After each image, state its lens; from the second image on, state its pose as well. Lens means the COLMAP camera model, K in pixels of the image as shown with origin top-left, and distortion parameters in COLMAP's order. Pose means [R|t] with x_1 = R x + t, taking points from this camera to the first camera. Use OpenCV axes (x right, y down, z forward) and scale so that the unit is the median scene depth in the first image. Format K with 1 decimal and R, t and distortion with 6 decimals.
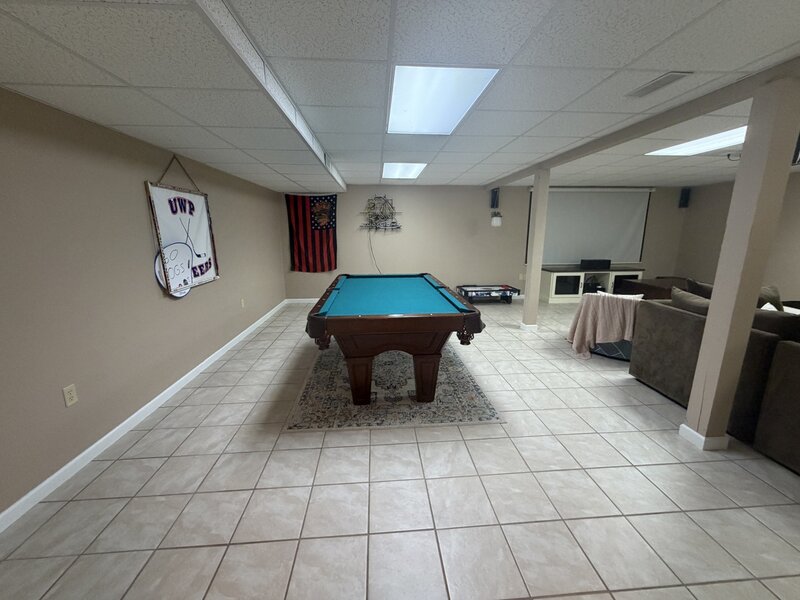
lens RADIAL K [[317.5, 0, 399.7], [0, 317.5, 301.3], [0, 0, 1]] dist [-0.001036, -0.000271]
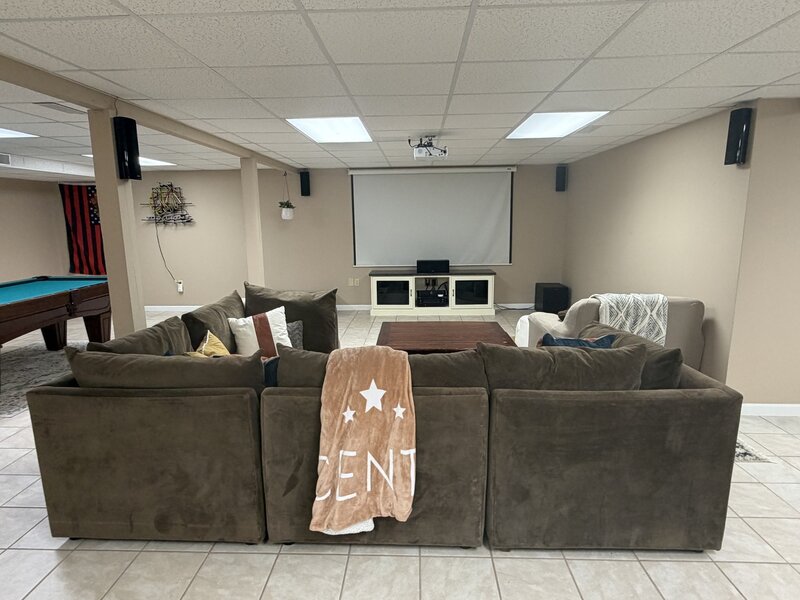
lens RADIAL K [[481.9, 0, 399.5], [0, 481.9, 299.3], [0, 0, 1]] dist [0.004446, 0.000629]
pose [[0.993575, 0.010080, -0.112724, 0.678498], [-0.014329, 0.999214, -0.036955, 0.008614], [0.112263, 0.038332, 0.992939, -0.173923]]
